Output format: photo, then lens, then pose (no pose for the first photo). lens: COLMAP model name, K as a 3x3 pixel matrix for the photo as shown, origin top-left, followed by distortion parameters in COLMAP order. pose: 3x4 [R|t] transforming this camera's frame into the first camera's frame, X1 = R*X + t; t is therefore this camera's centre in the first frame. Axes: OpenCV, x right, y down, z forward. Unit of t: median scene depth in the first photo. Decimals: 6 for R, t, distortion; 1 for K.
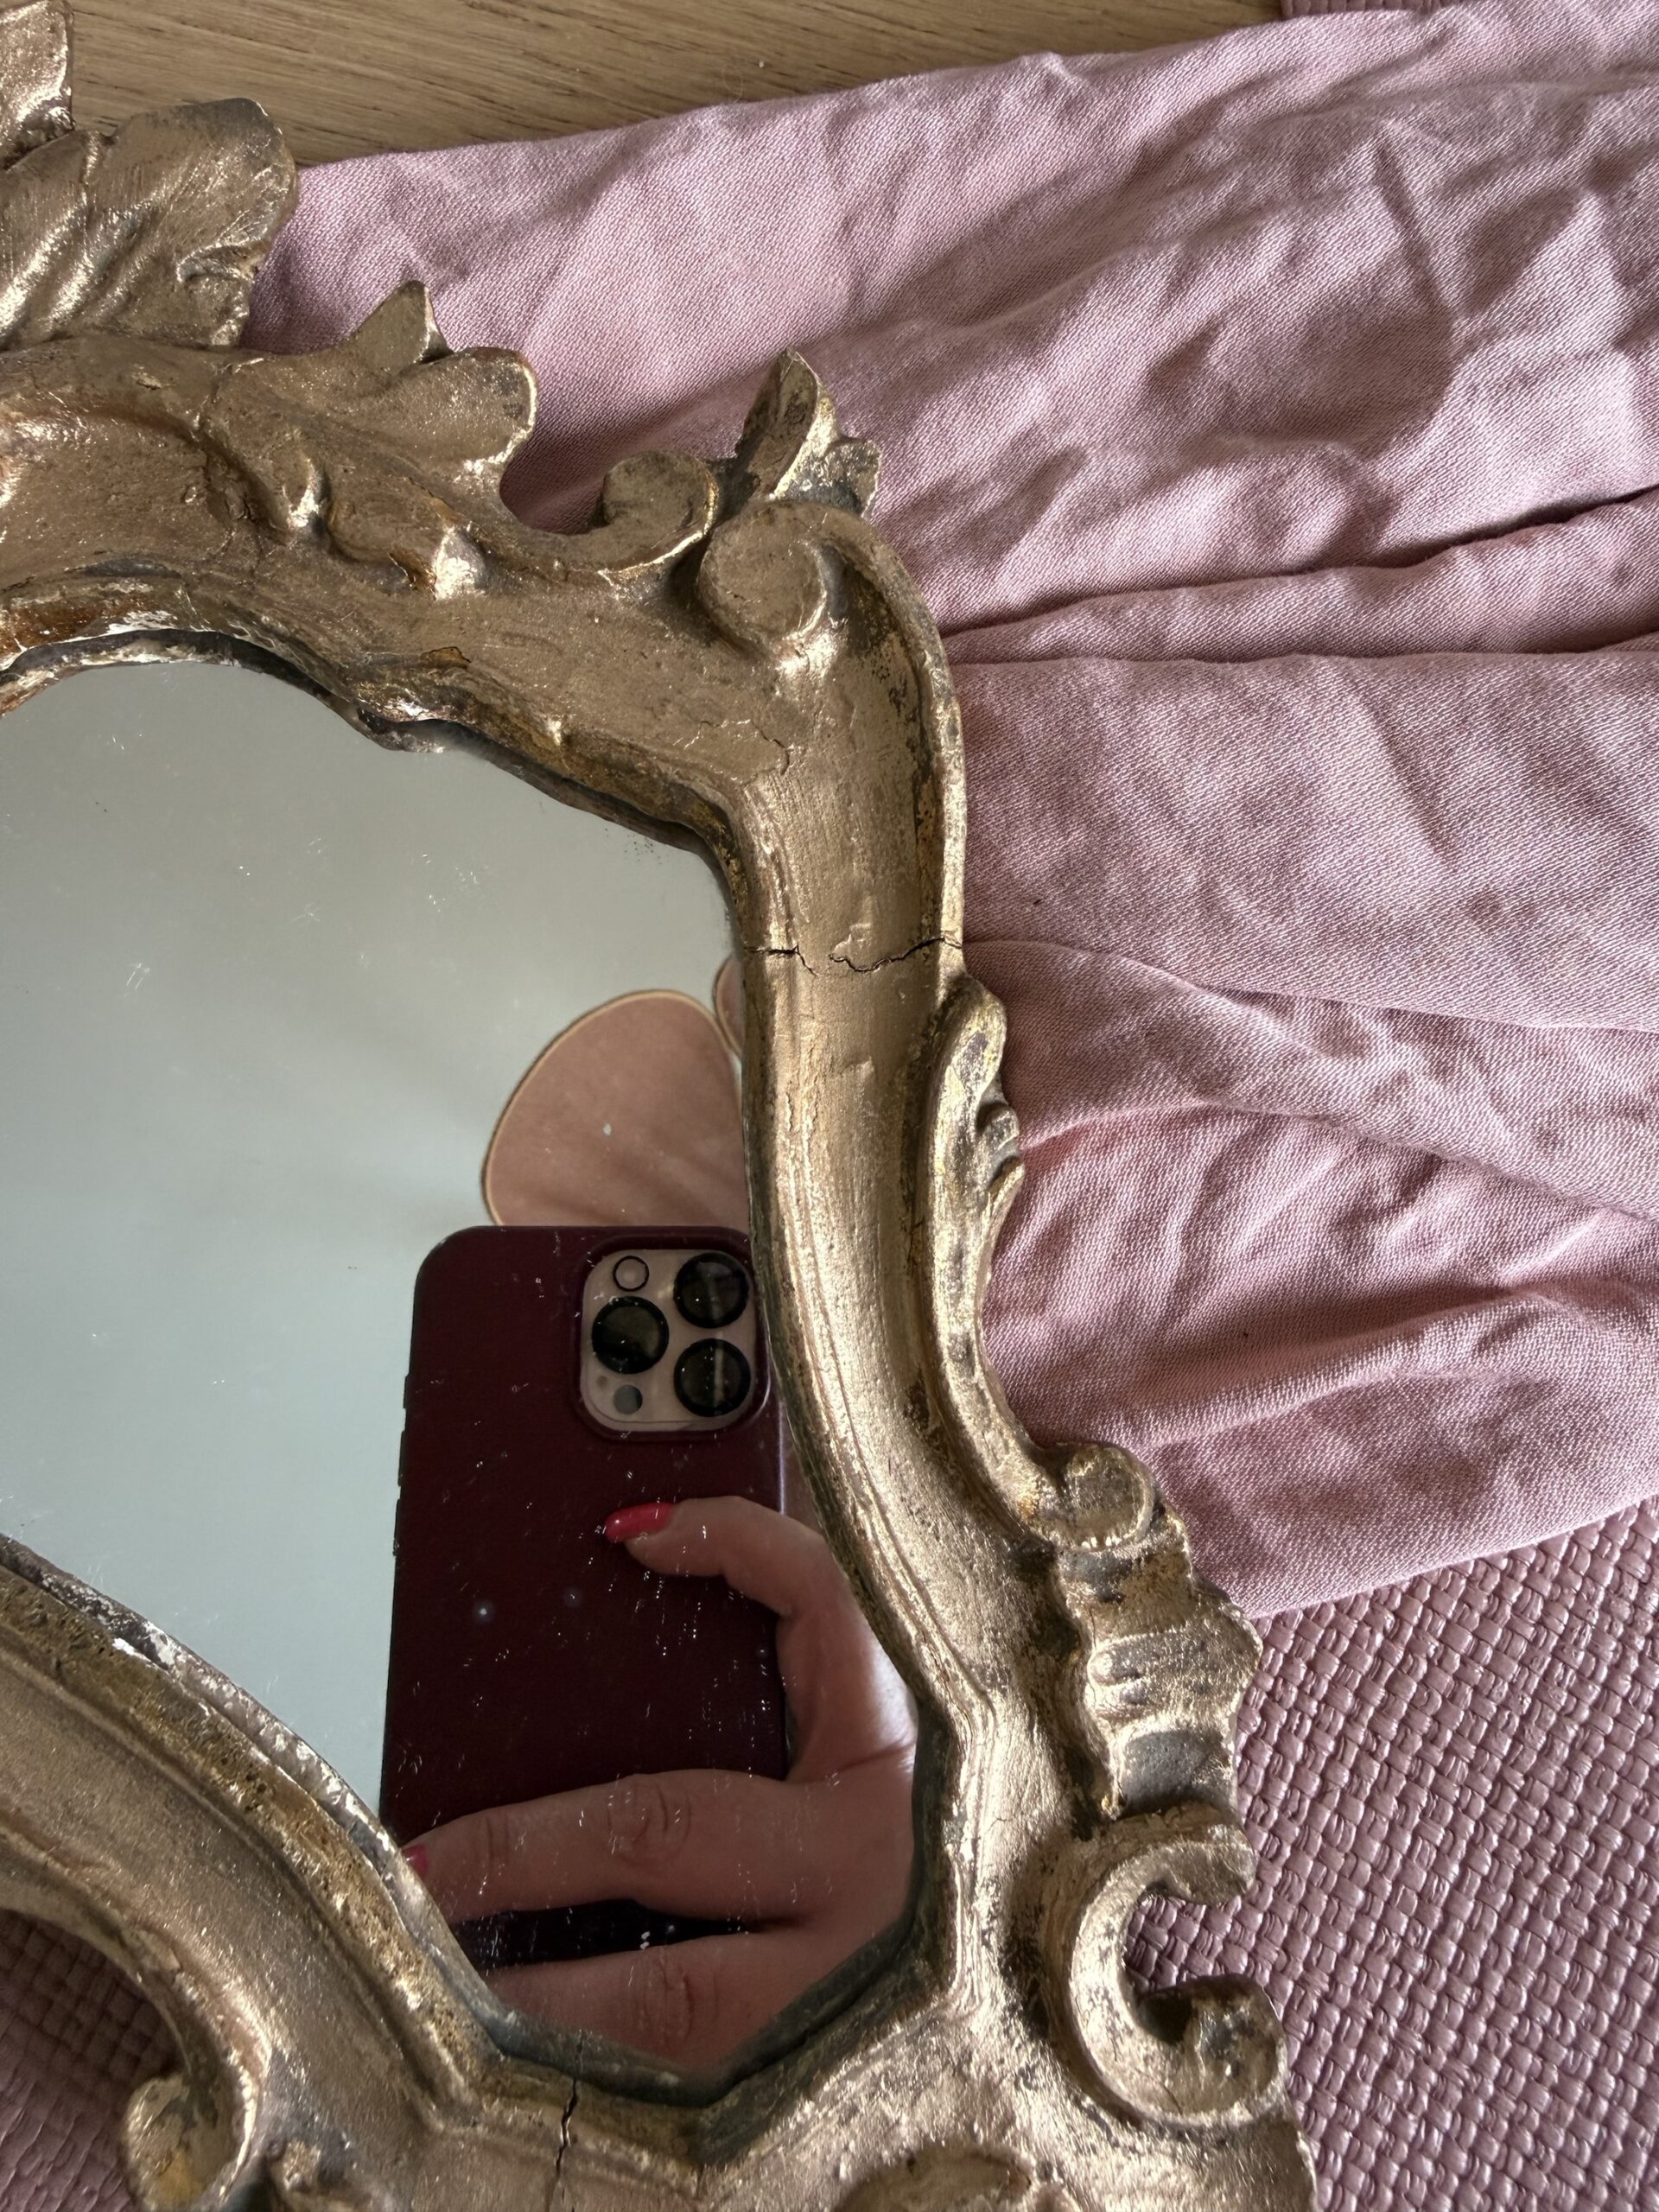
lens RADIAL K [[1505.5, 0, 824.3], [0, 1505.5, 983.7], [0, 0, 1]] dist [-0.052552, 0.020228]
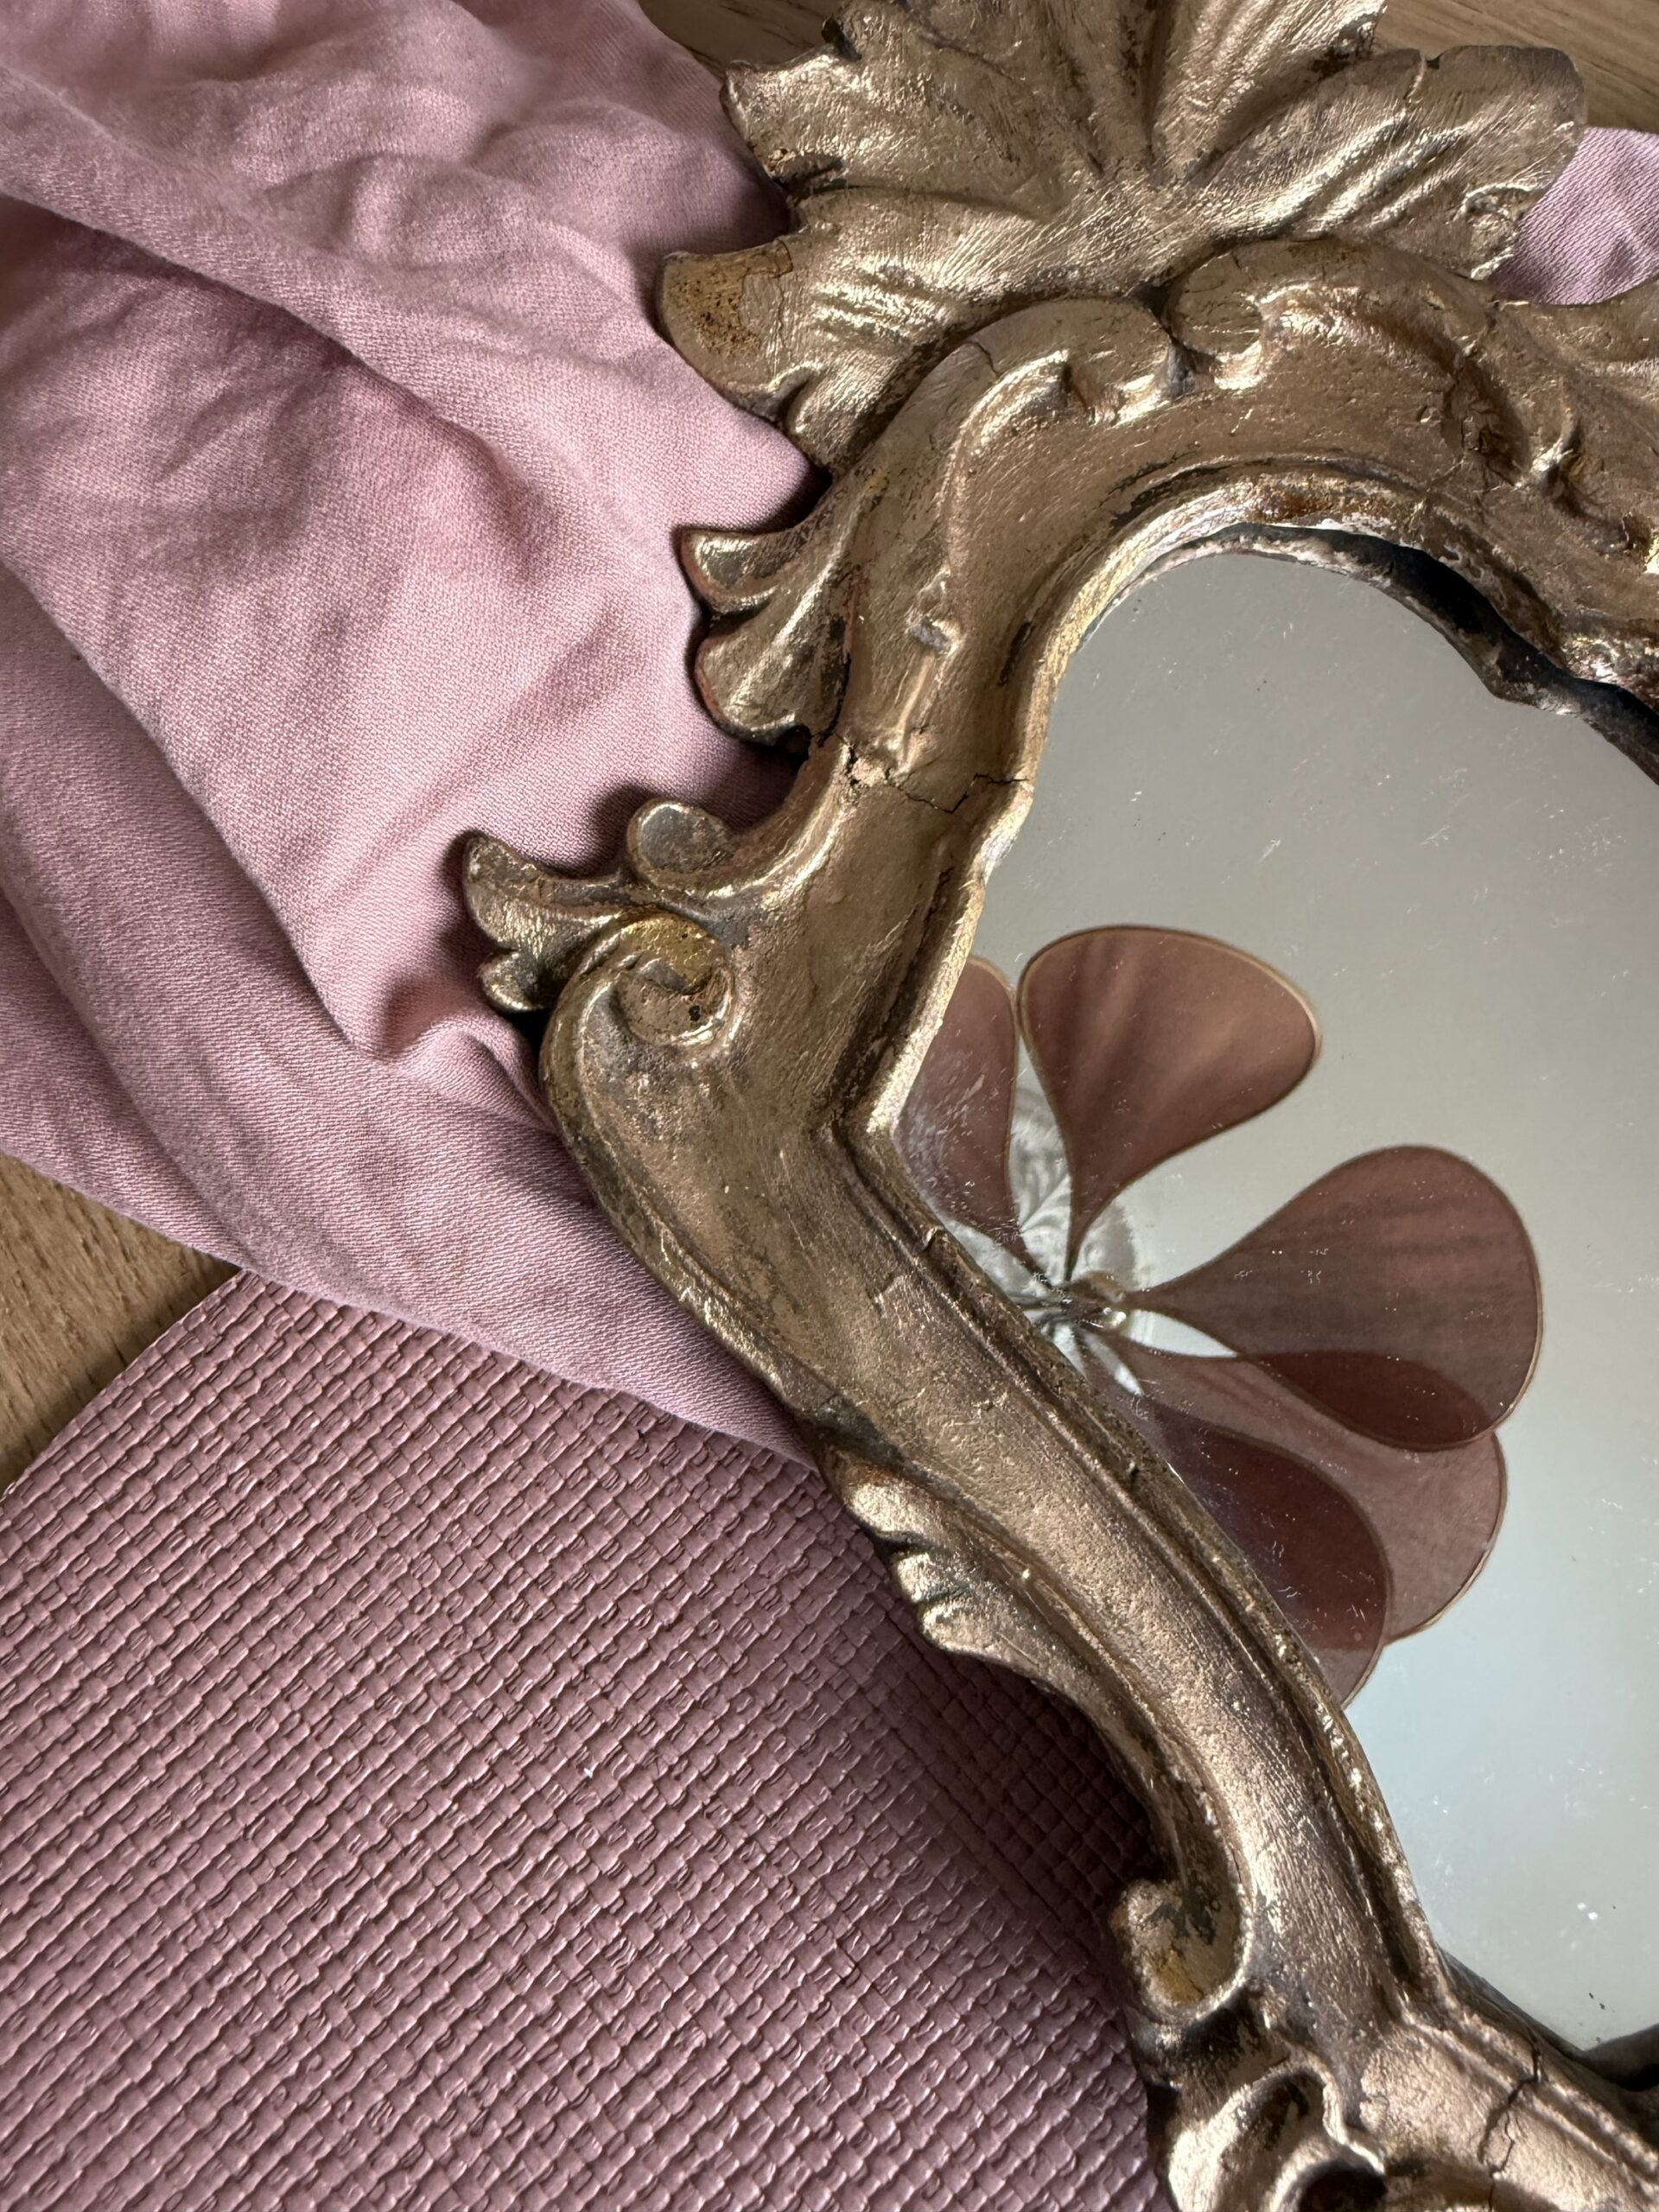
lens RADIAL K [[1505.5, 0, 824.3], [0, 1505.5, 983.7], [0, 0, 1]] dist [-0.052552, 0.020228]
pose [[0.948578, 0.269507, -0.166028, -0.552168], [-0.269267, 0.962757, 0.024382, 0.138917], [0.166416, 0.021578, 0.985820, -0.075409]]
